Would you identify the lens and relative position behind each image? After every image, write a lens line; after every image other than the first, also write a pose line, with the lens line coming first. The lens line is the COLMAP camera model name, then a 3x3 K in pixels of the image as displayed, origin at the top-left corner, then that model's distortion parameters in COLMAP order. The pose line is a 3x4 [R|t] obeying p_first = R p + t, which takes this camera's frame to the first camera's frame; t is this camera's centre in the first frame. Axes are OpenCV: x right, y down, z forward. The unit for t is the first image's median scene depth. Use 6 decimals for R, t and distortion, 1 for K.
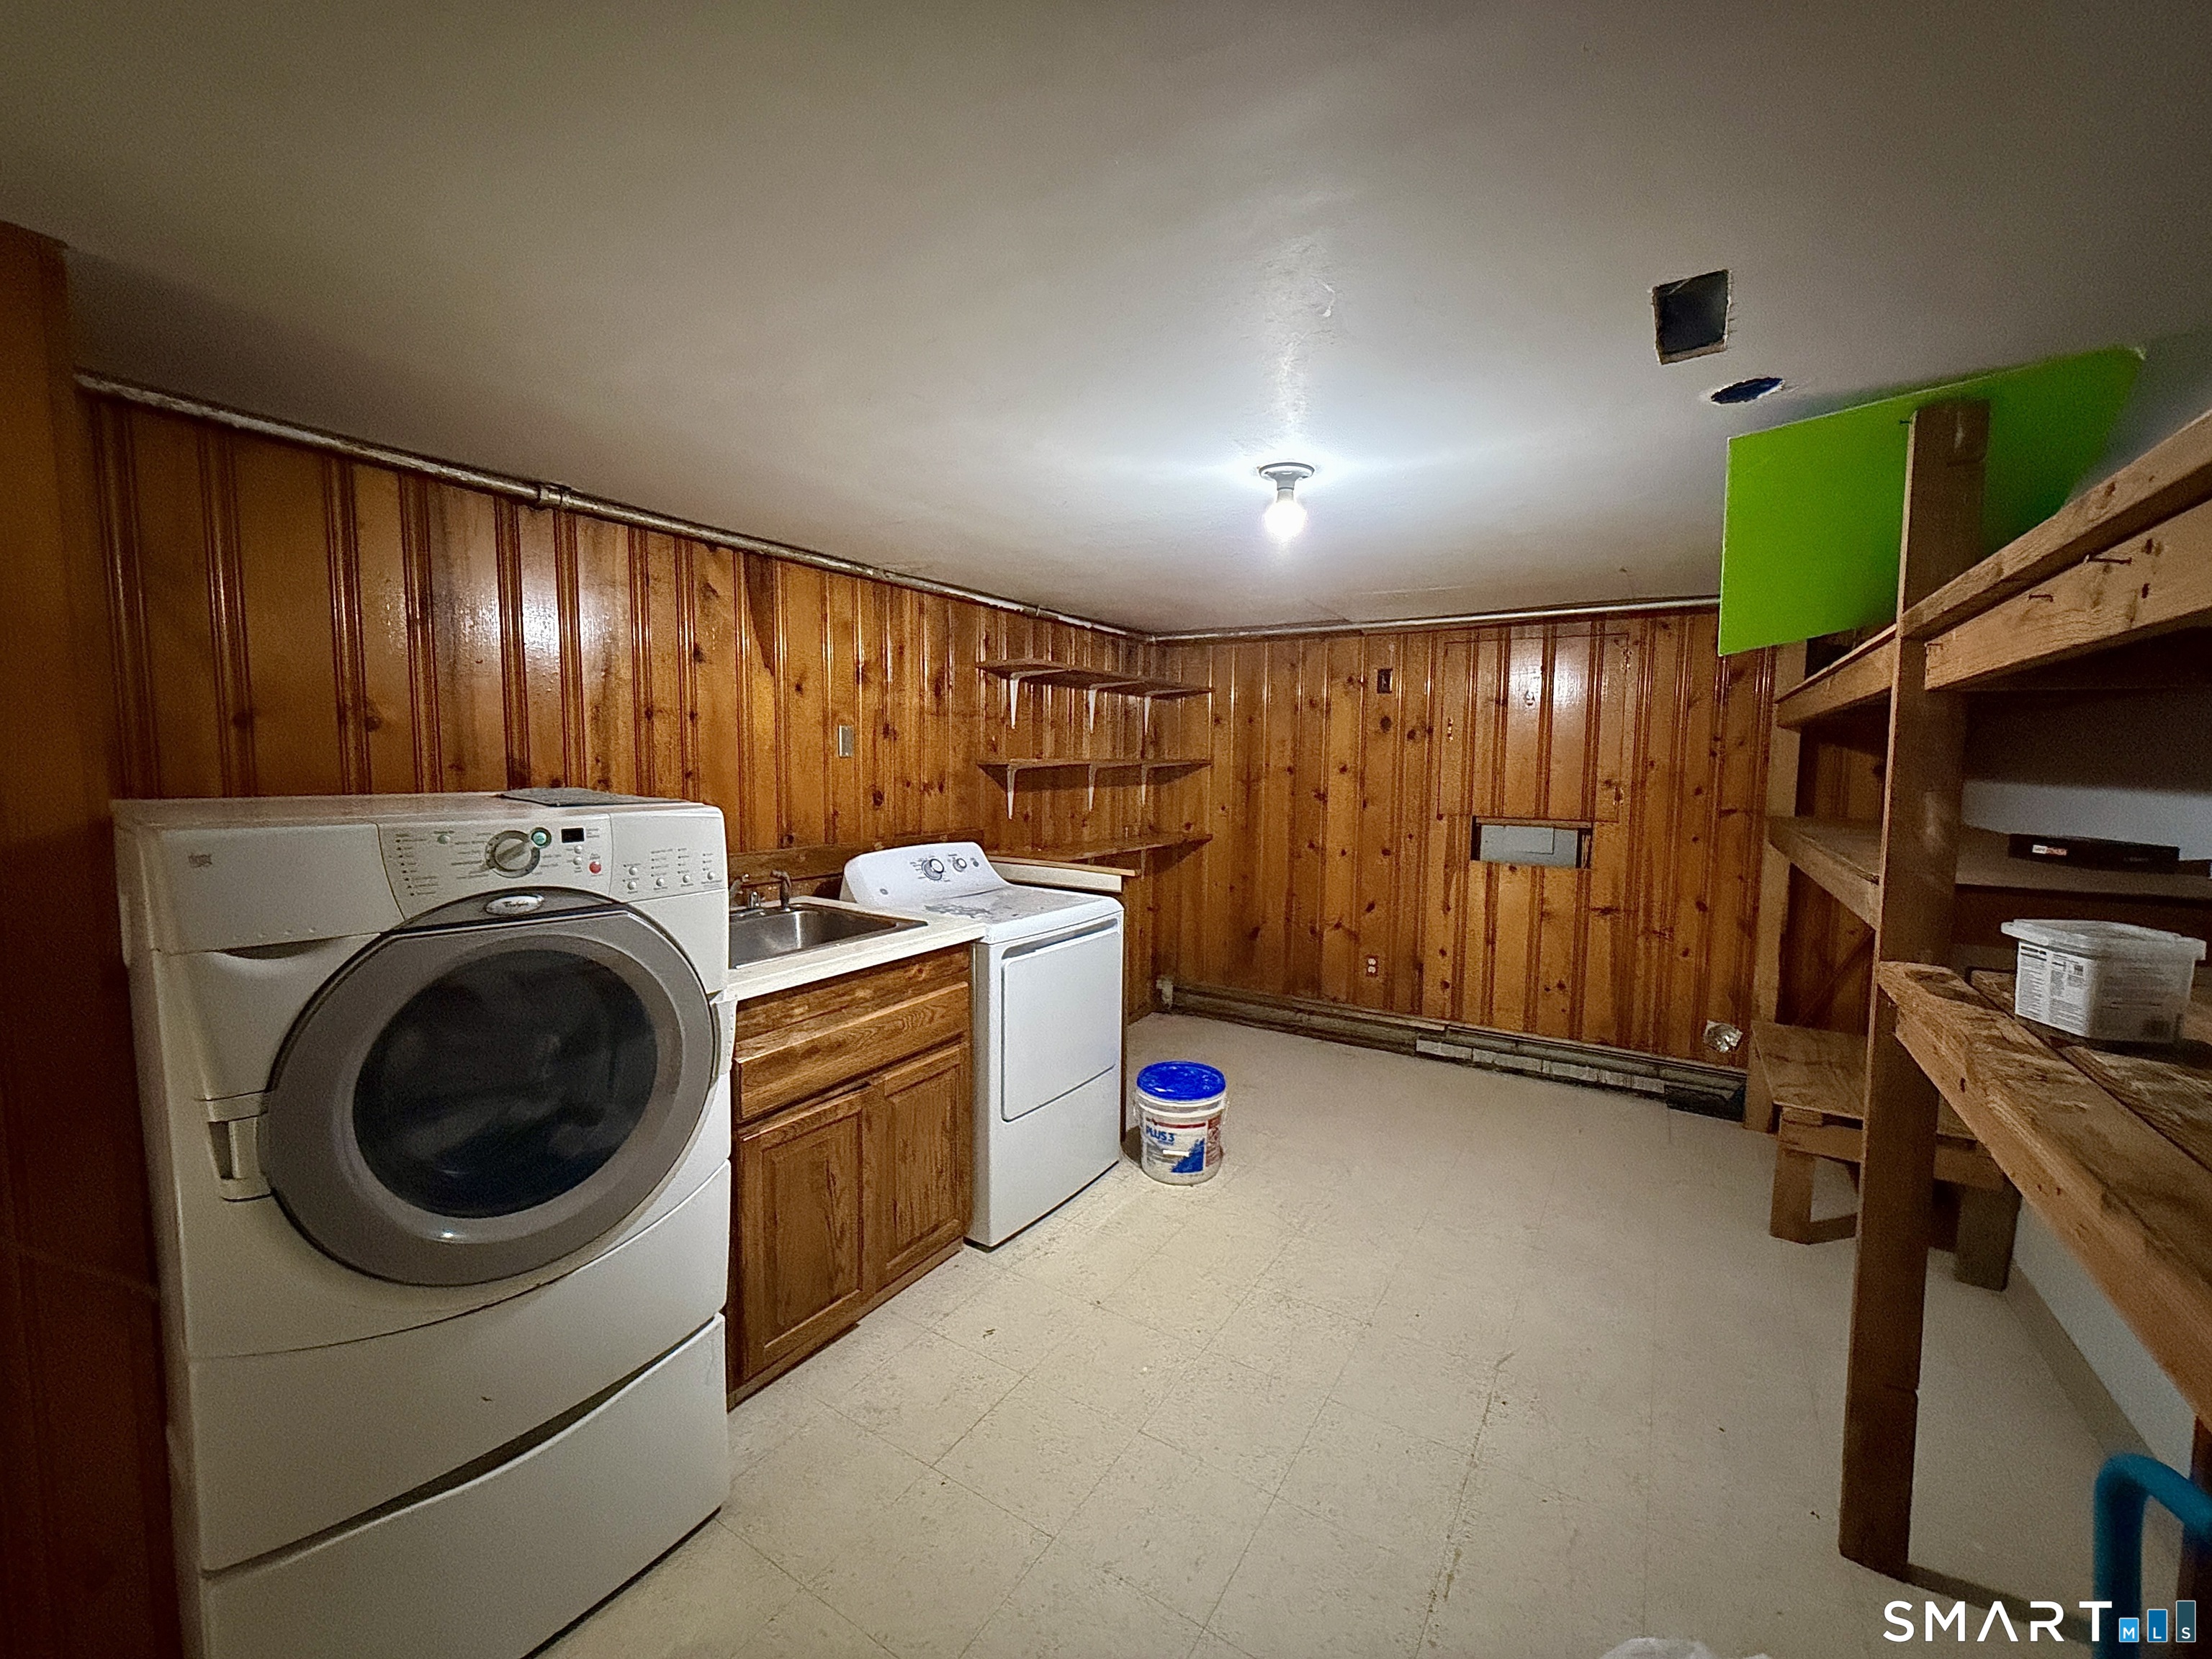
lens RADIAL K [[880.6, 0, 1105.0], [0, 880.6, 827.5], [0, 0, 1]] dist [0.001682, -0.000562]
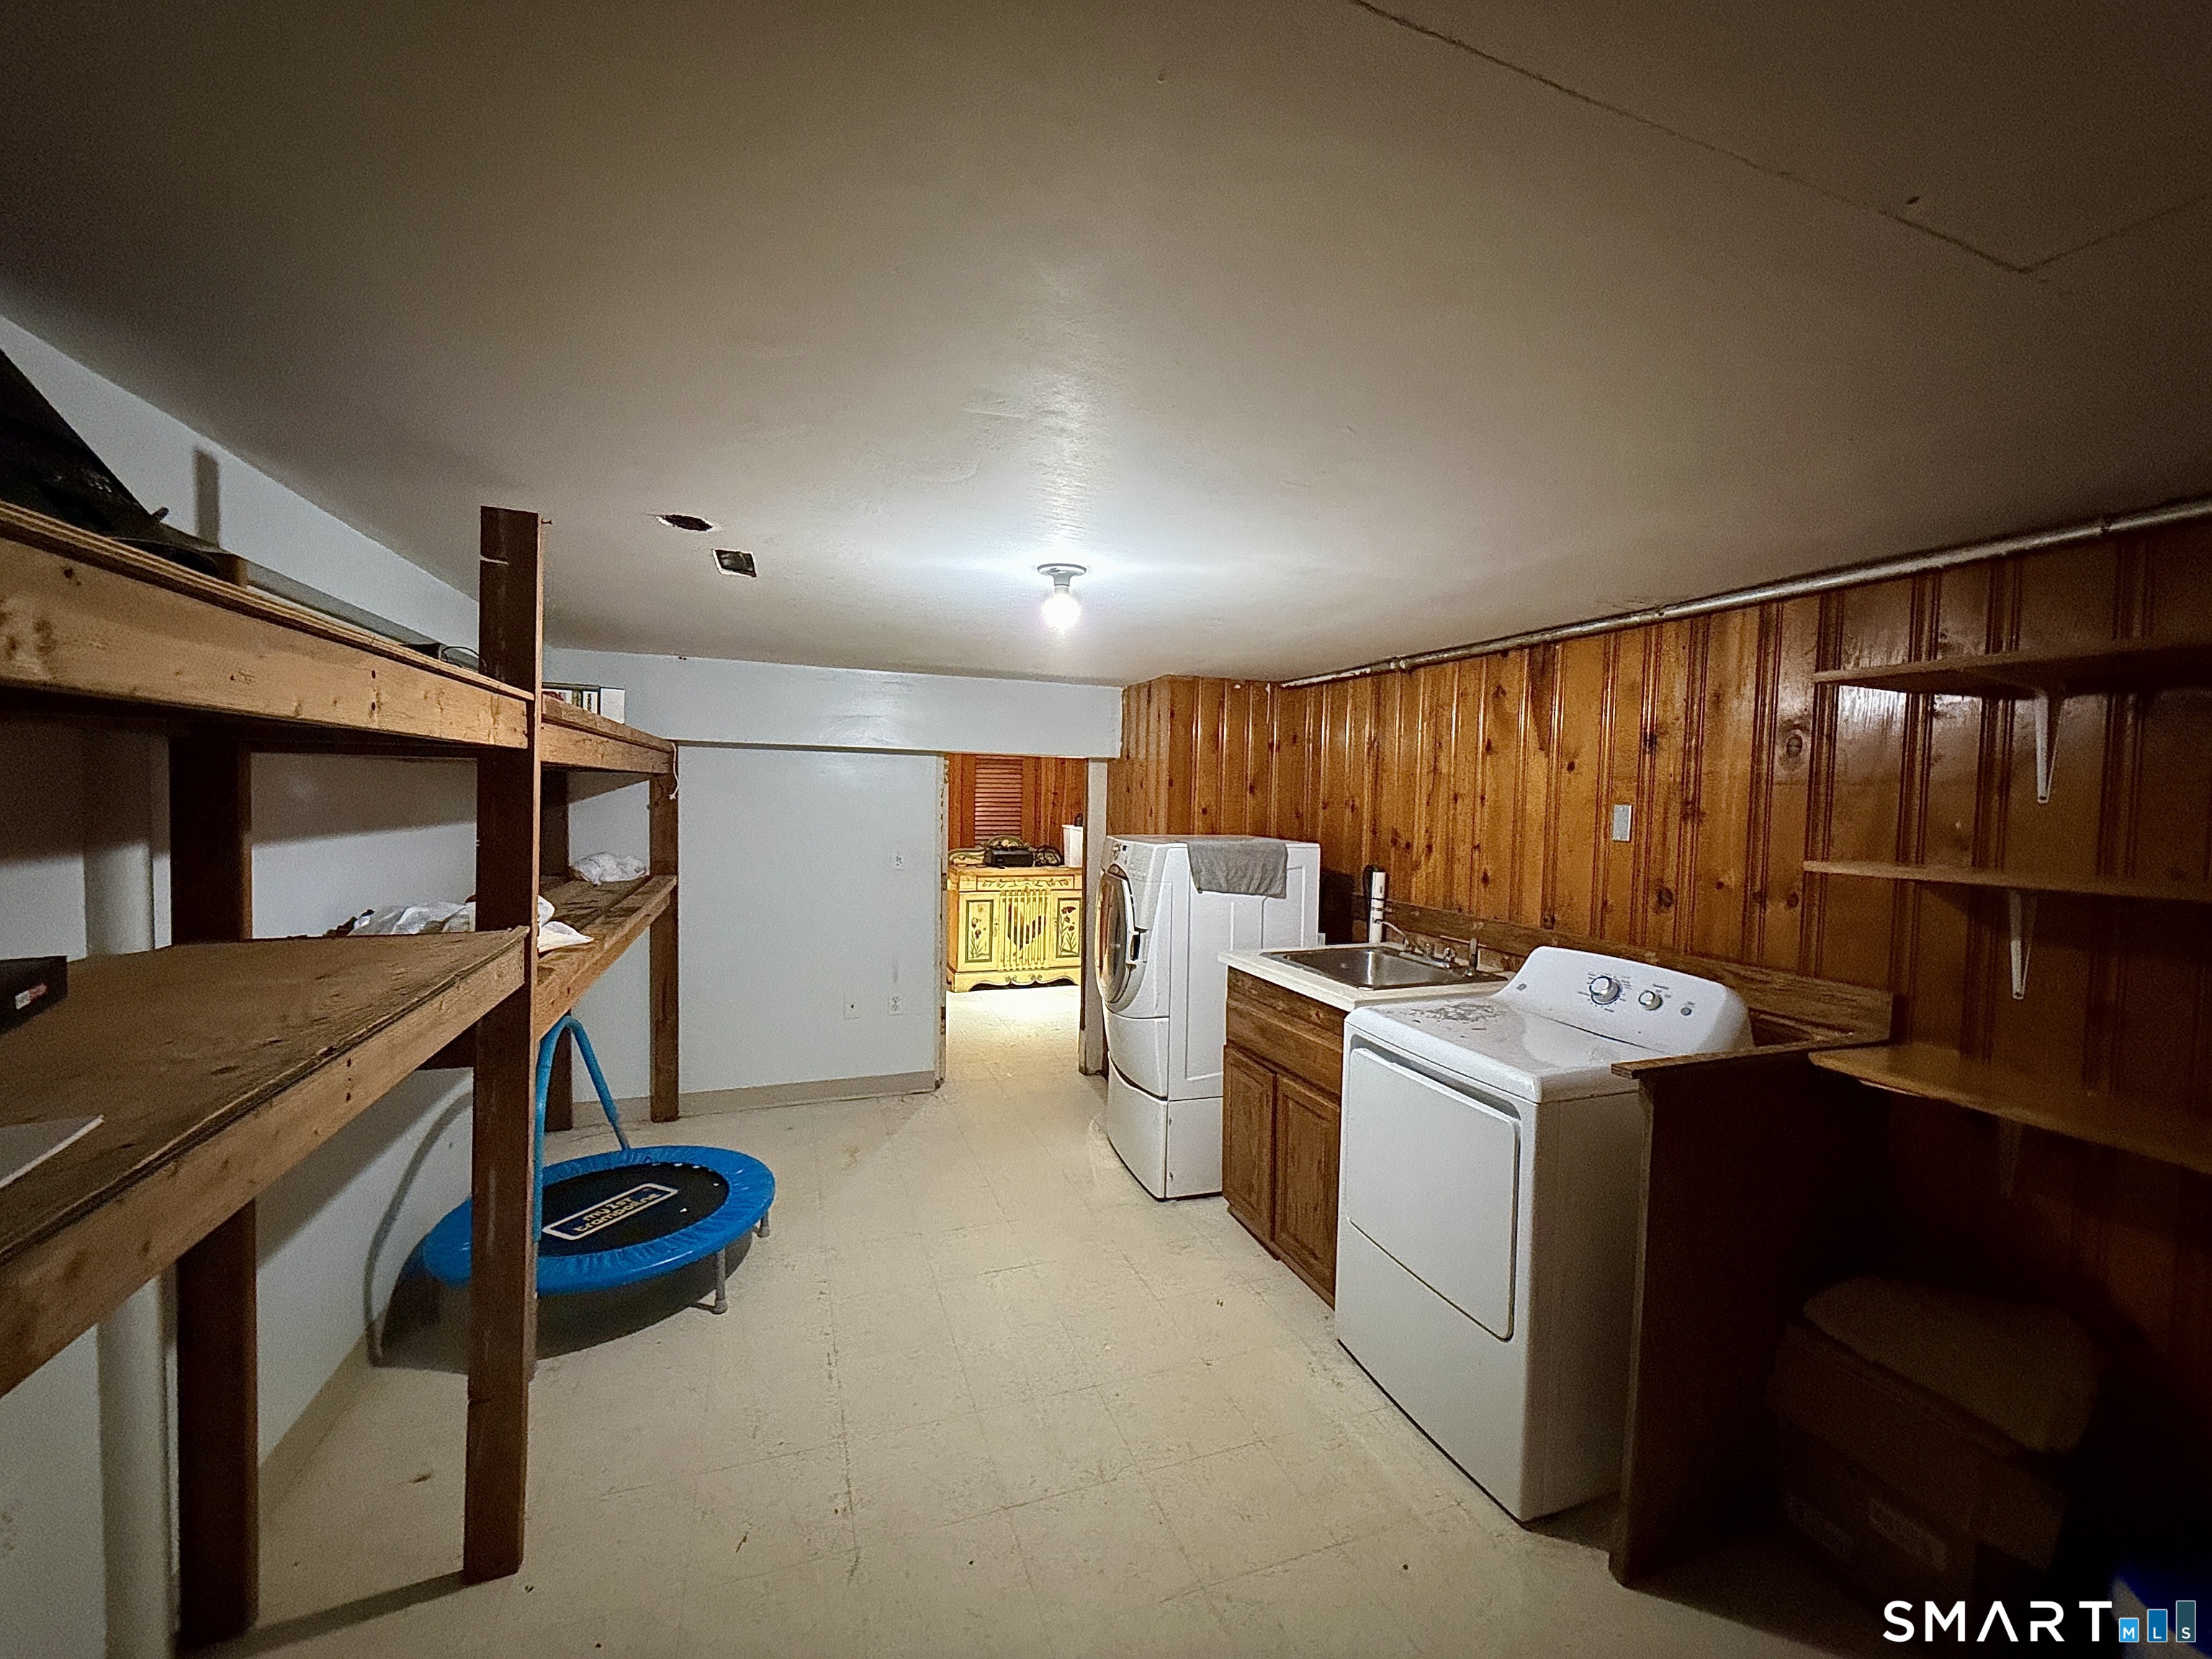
lens RADIAL K [[880.6, 0, 1107.1], [0, 880.6, 828.1], [0, 0, 1]] dist [0.001682, -0.000562]
pose [[-0.600418, 0.002141, -0.799684, 0.741067], [-0.099737, 0.991988, 0.077540, -0.118978], [0.793443, 0.126314, -0.595393, 1.213063]]
